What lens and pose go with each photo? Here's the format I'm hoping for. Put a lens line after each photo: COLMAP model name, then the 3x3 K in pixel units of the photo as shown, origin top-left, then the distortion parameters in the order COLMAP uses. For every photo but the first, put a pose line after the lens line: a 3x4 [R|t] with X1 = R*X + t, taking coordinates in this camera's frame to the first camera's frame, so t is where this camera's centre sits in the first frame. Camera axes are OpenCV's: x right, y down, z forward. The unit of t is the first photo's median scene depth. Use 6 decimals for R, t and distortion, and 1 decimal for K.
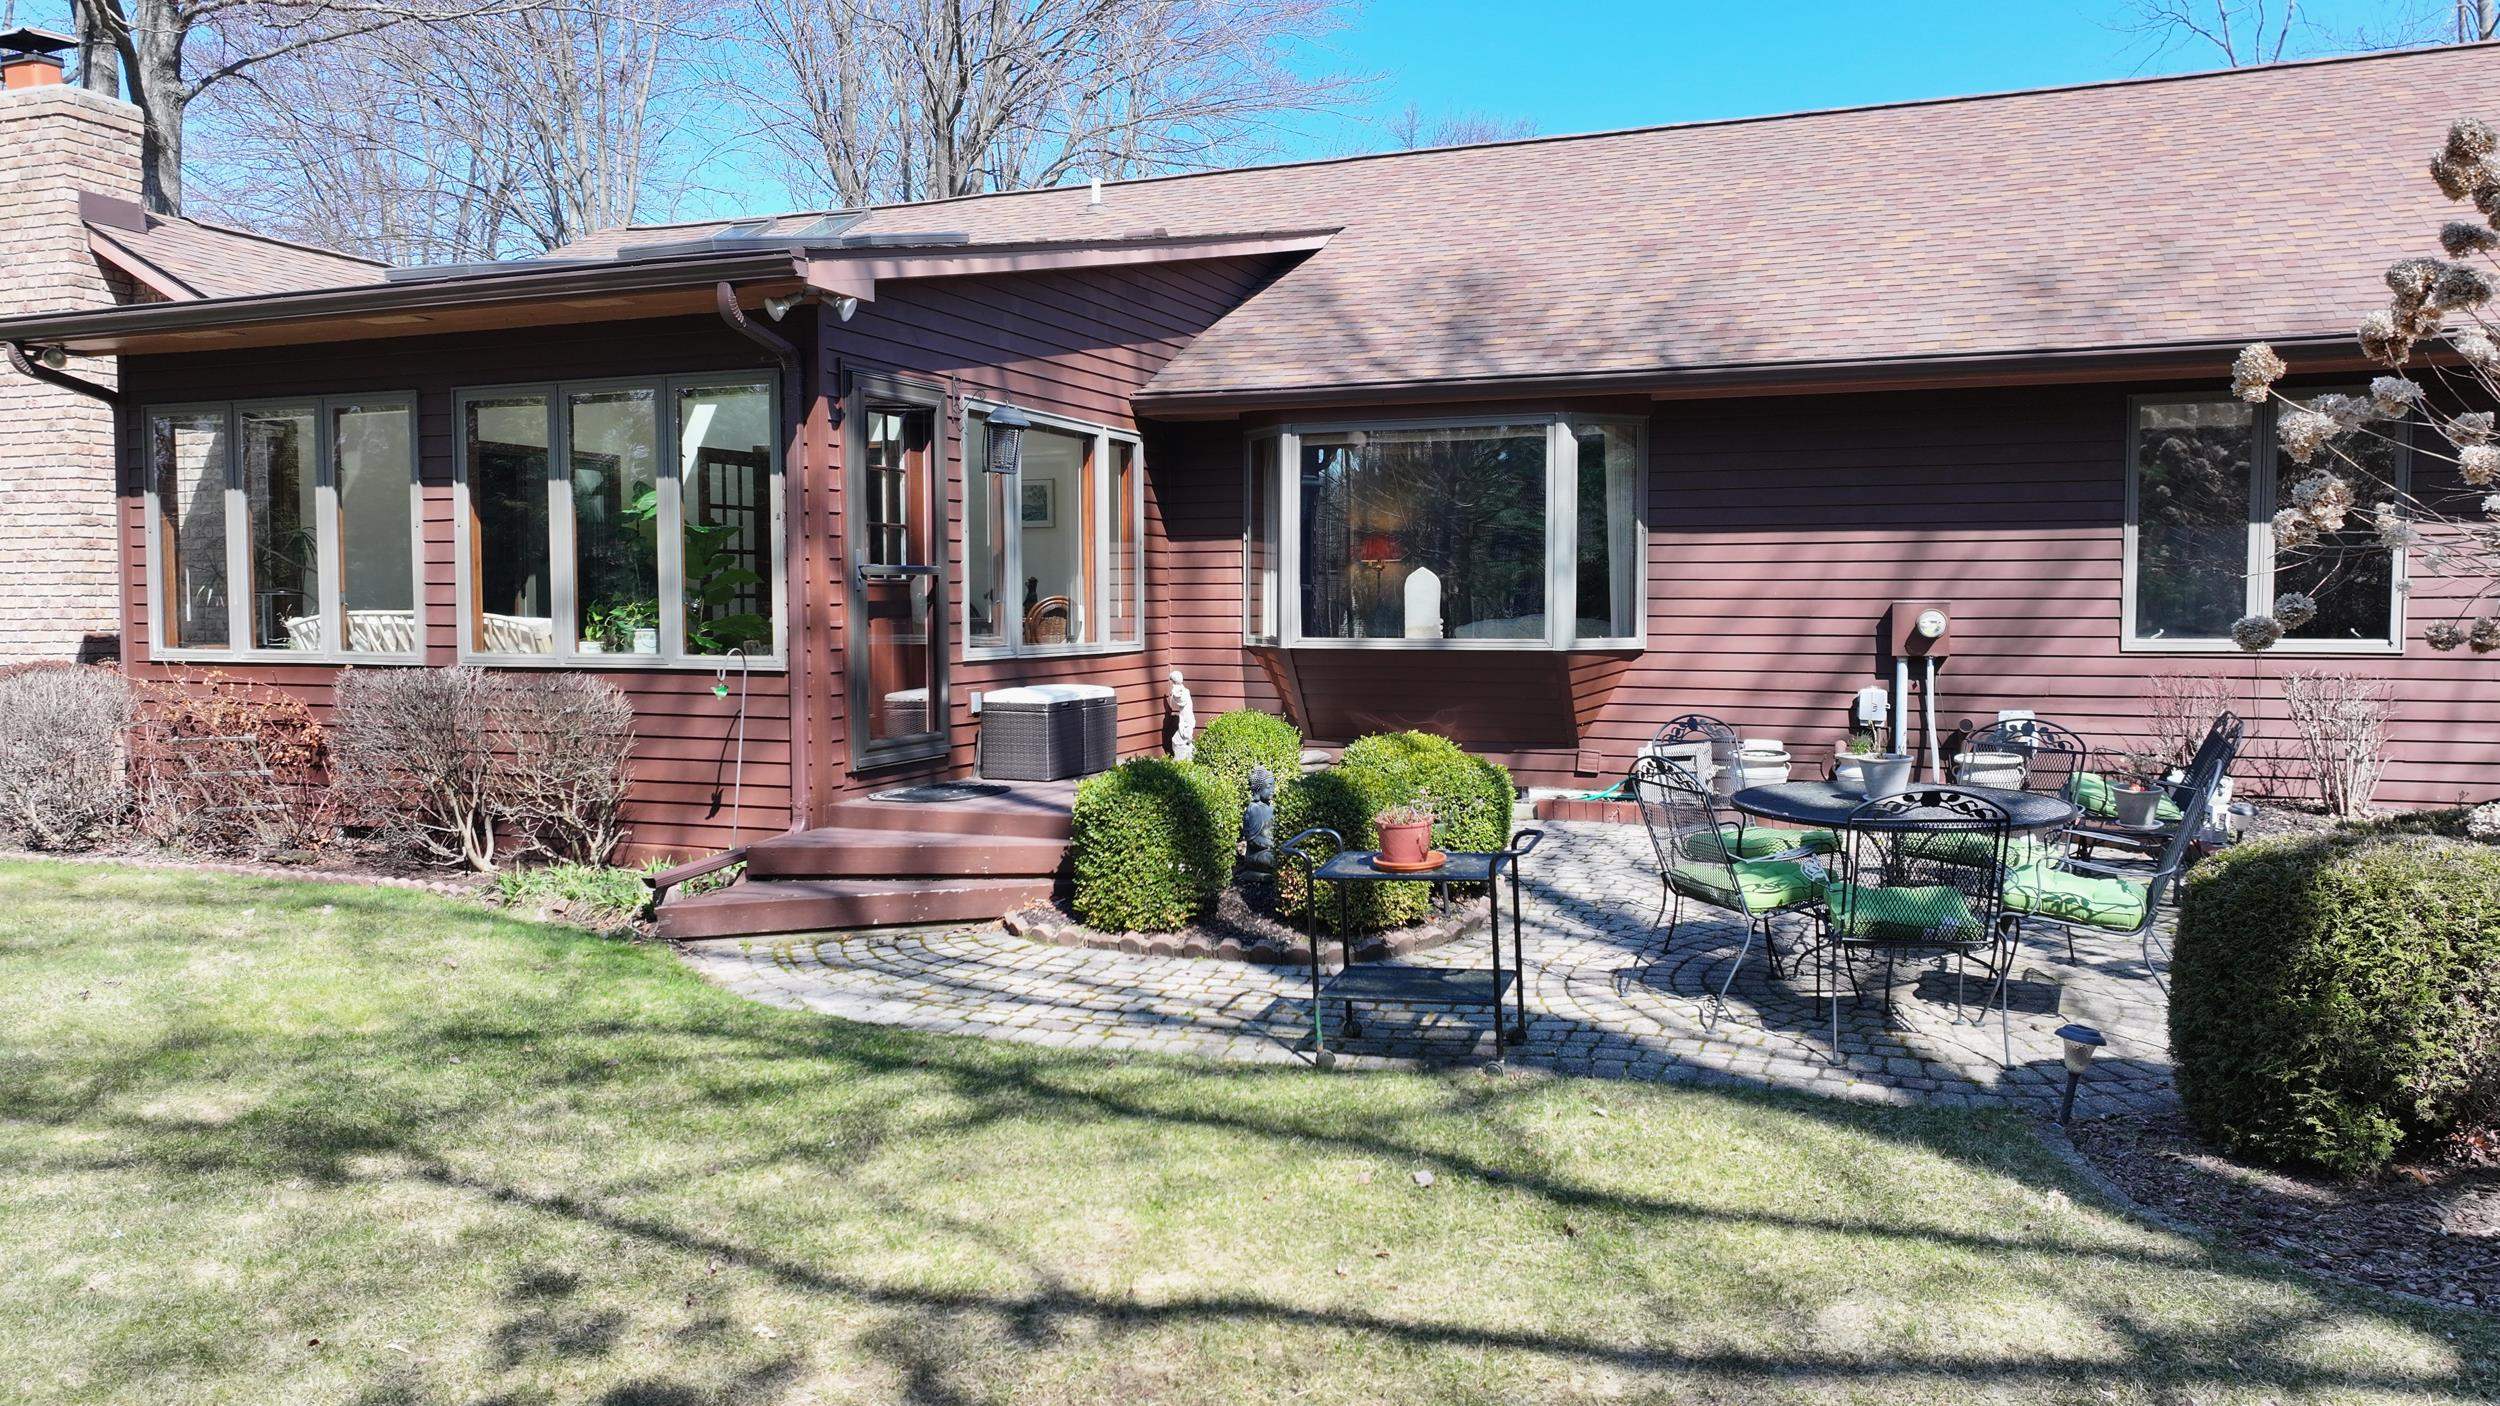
lens RADIAL K [[1720.2, 0, 1254.7], [0, 1720.2, 704.2], [0, 0, 1]] dist [-0.001133, 0.007359]
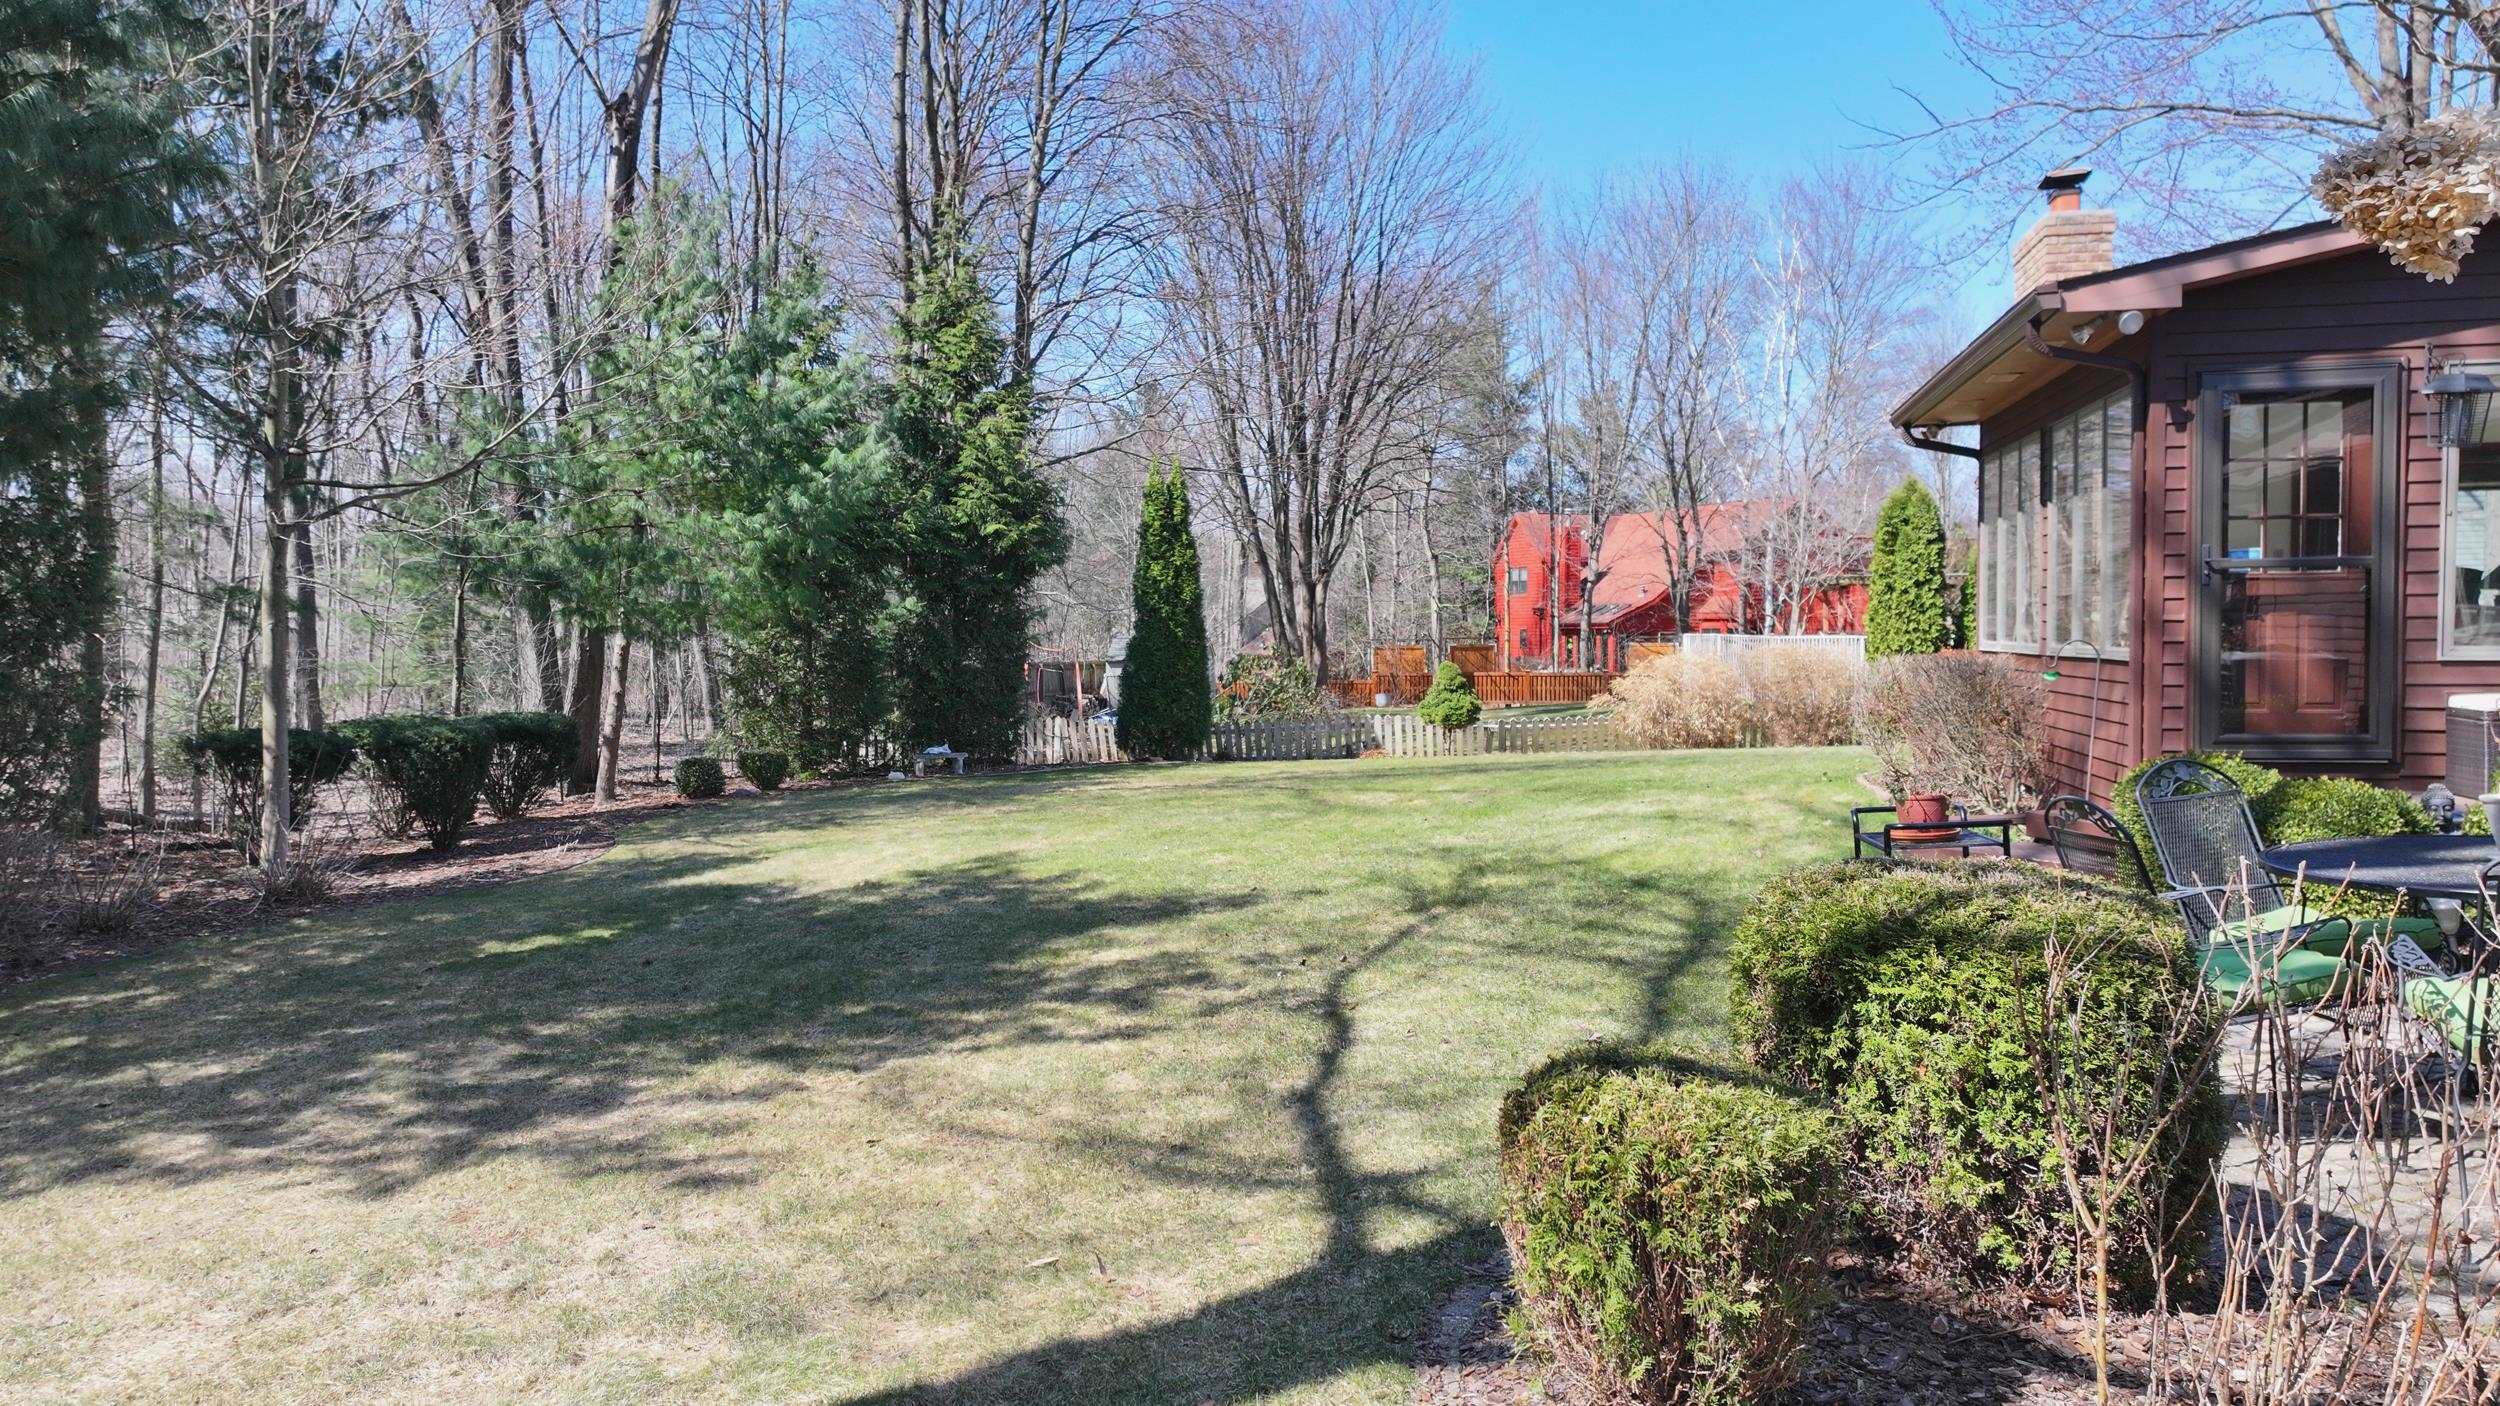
lens RADIAL K [[1720.2, 0, 1254.7], [0, 1720.2, 704.2], [0, 0, 1]] dist [-0.001133, 0.007359]
pose [[0.149892, 0.046340, -0.987616, 0.608829], [-0.051230, 0.997923, 0.039049, -0.005451], [0.987374, 0.044742, 0.151955, 0.250634]]
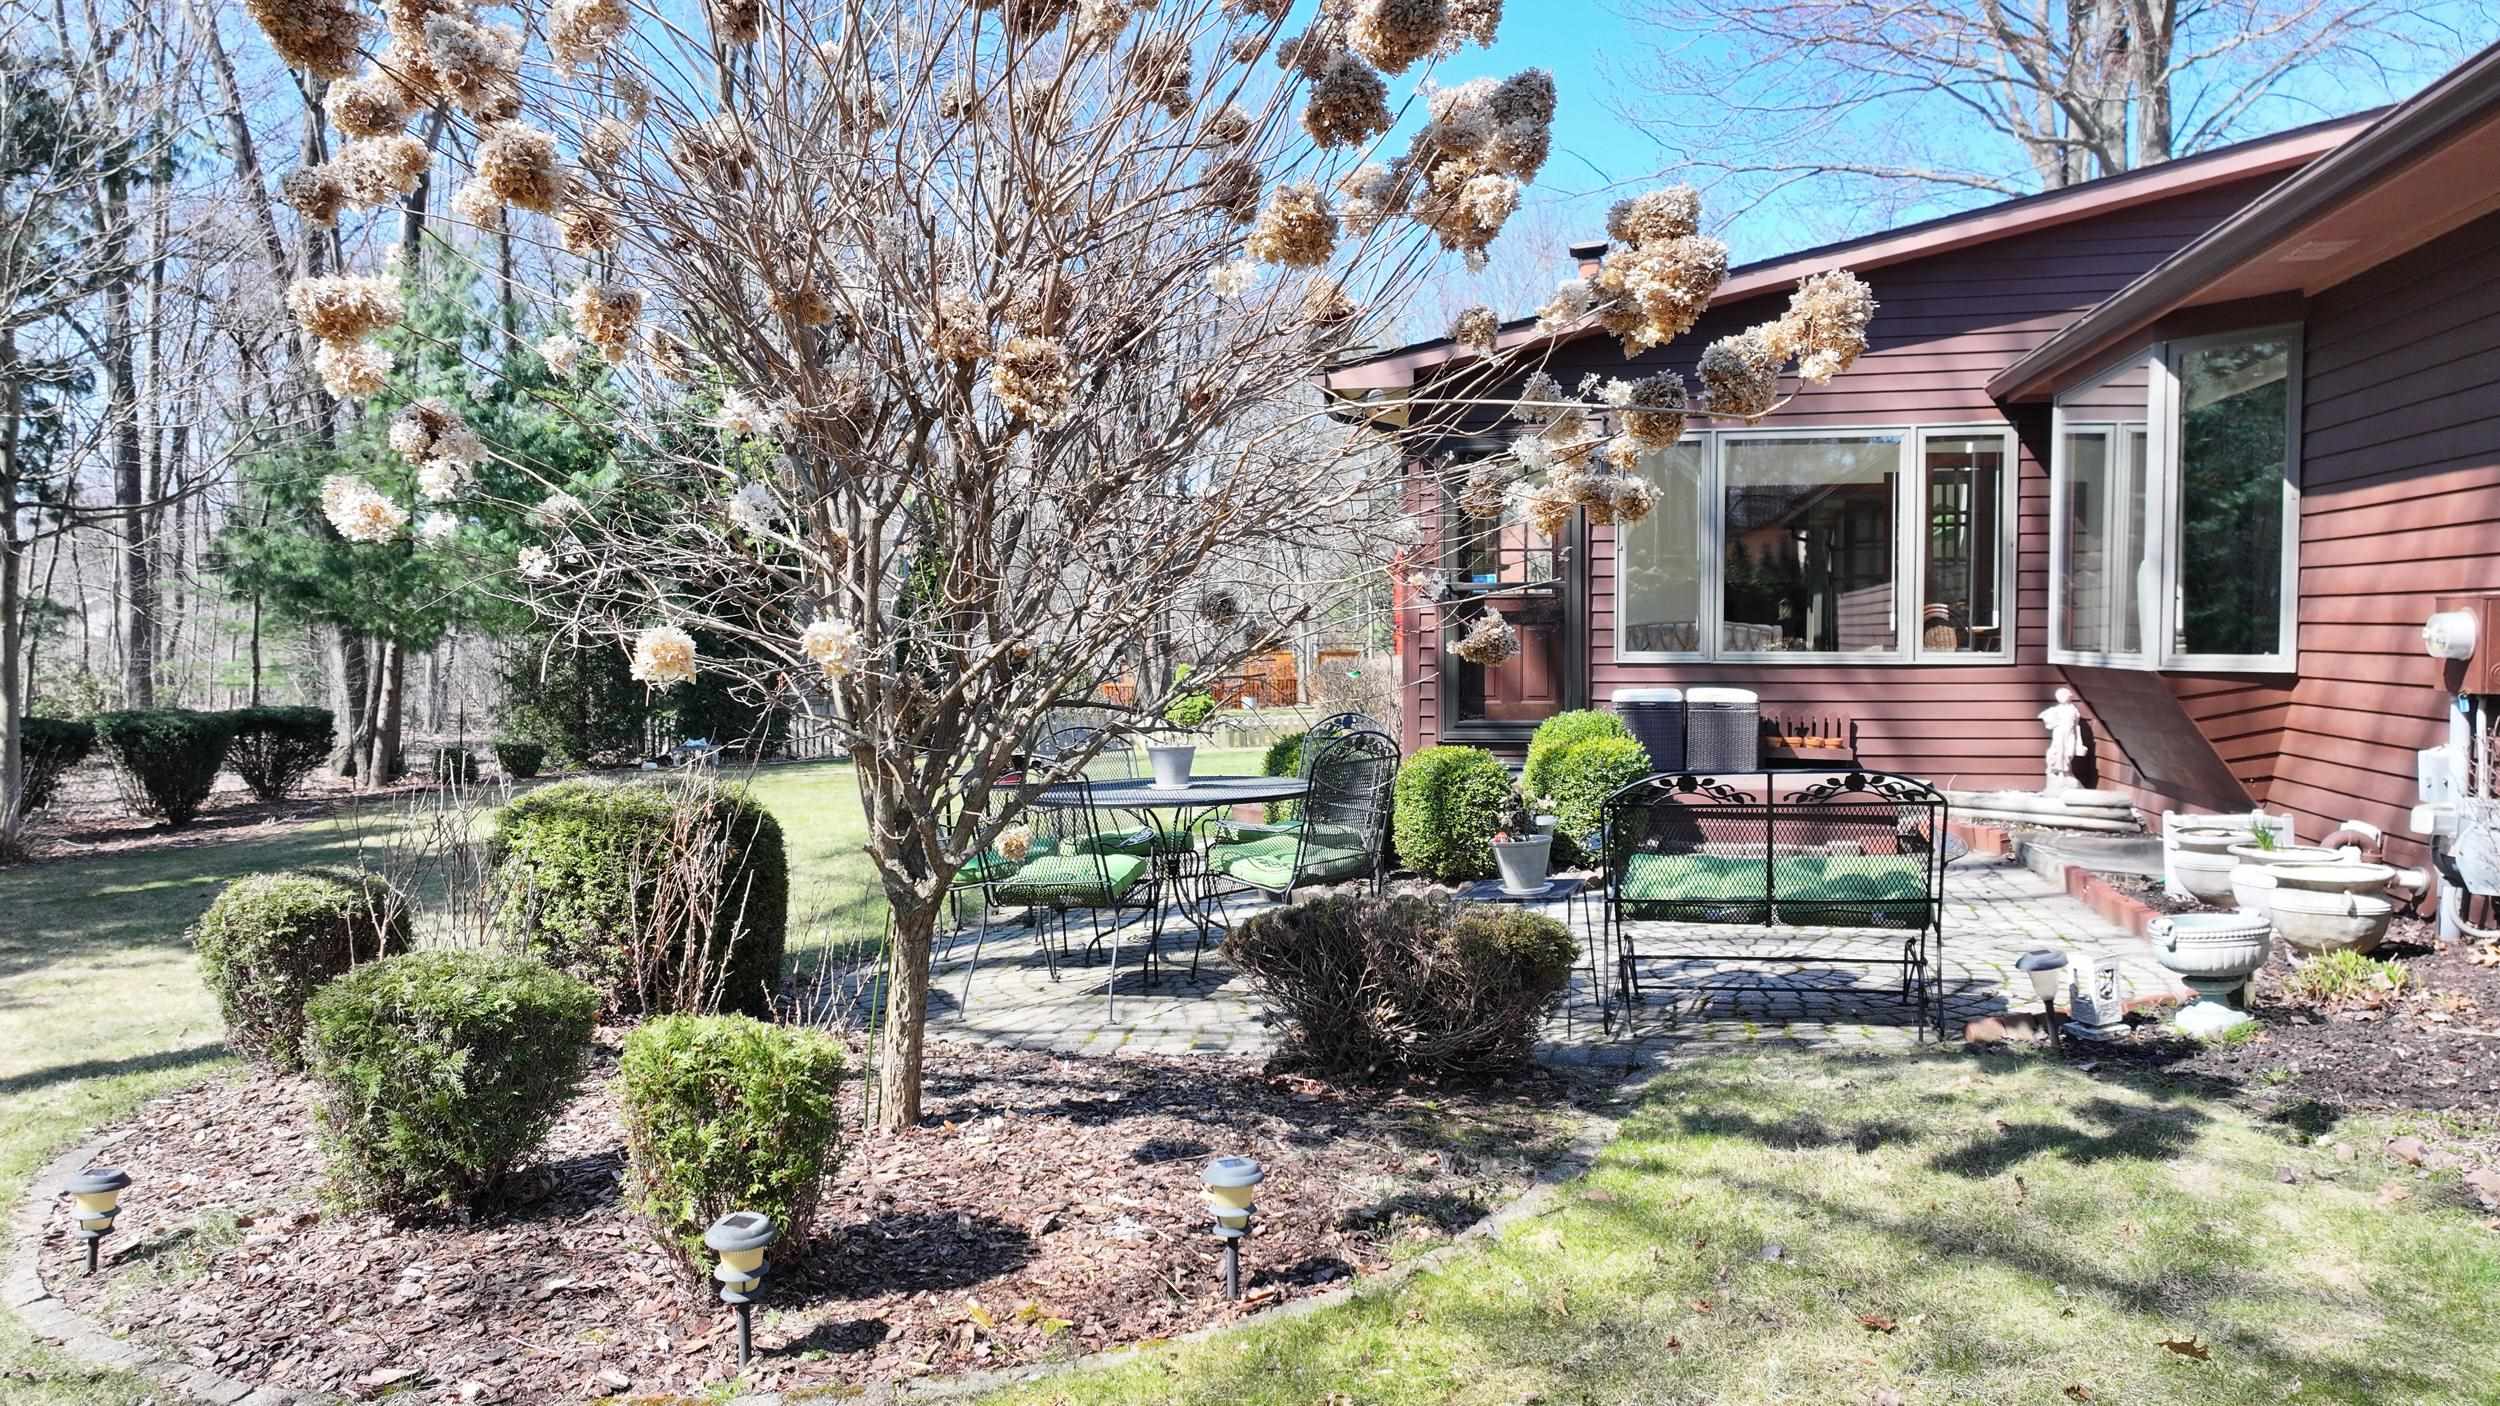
lens RADIAL K [[1720.2, 0, 1254.7], [0, 1720.2, 704.2], [0, 0, 1]] dist [-0.001133, 0.007359]
pose [[0.167291, 0.044351, -0.984910, 0.903054], [-0.054367, 0.997883, 0.035701, -0.024389], [0.984407, 0.047575, 0.169348, 0.555920]]
